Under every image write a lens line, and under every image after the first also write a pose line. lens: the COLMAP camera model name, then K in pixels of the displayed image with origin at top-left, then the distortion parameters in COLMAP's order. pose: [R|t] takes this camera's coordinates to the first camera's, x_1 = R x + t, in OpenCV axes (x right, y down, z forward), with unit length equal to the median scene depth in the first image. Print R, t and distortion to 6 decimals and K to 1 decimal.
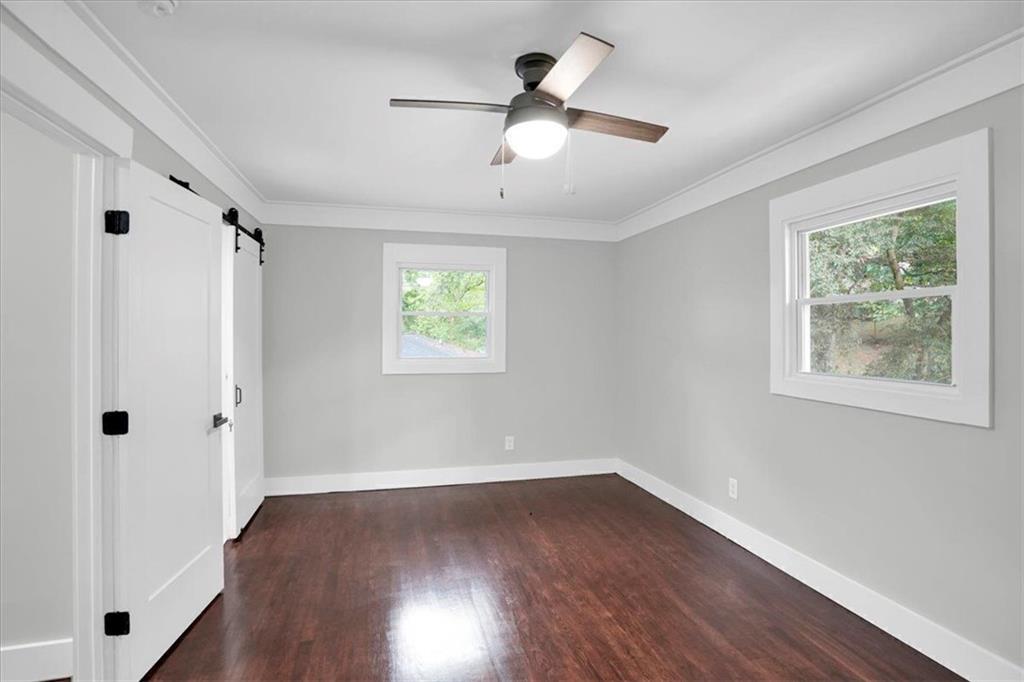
lens RADIAL K [[461.4, 0, 521.1], [0, 461.4, 336.2], [0, 0, 1]] dist [-0.037634, 0.010129]
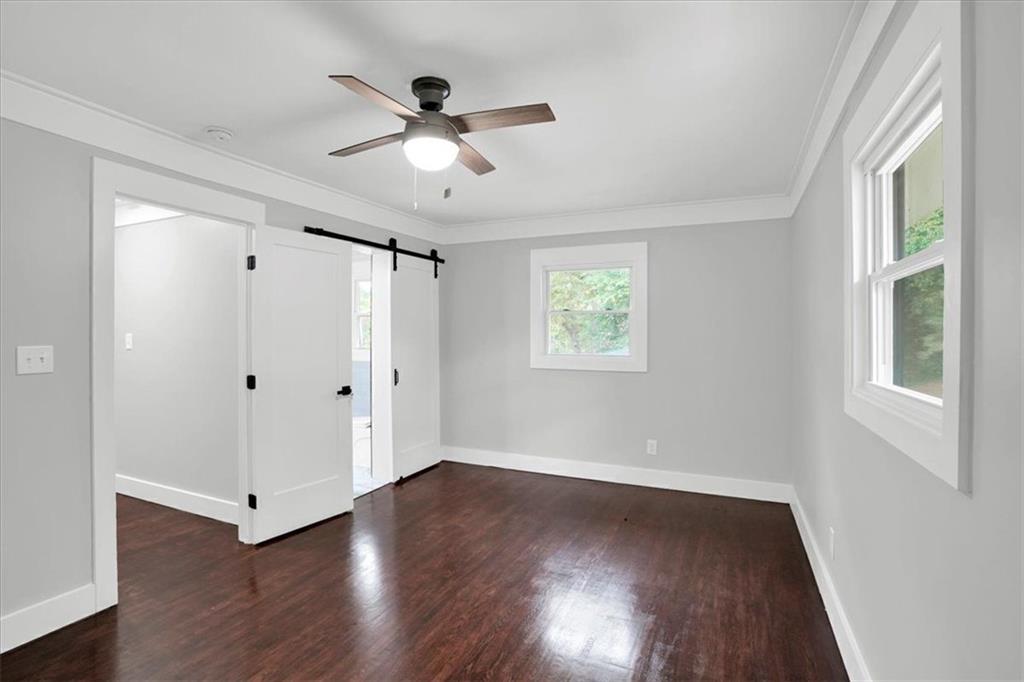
lens RADIAL K [[461.4, 0, 515.1], [0, 461.4, 338.5], [0, 0, 1]] dist [-0.037634, 0.010129]
pose [[0.797431, 0.005120, -0.603388, 0.368031], [-0.003260, 0.999986, 0.004178, 0.007786], [0.603401, -0.001364, 0.797436, 0.095913]]
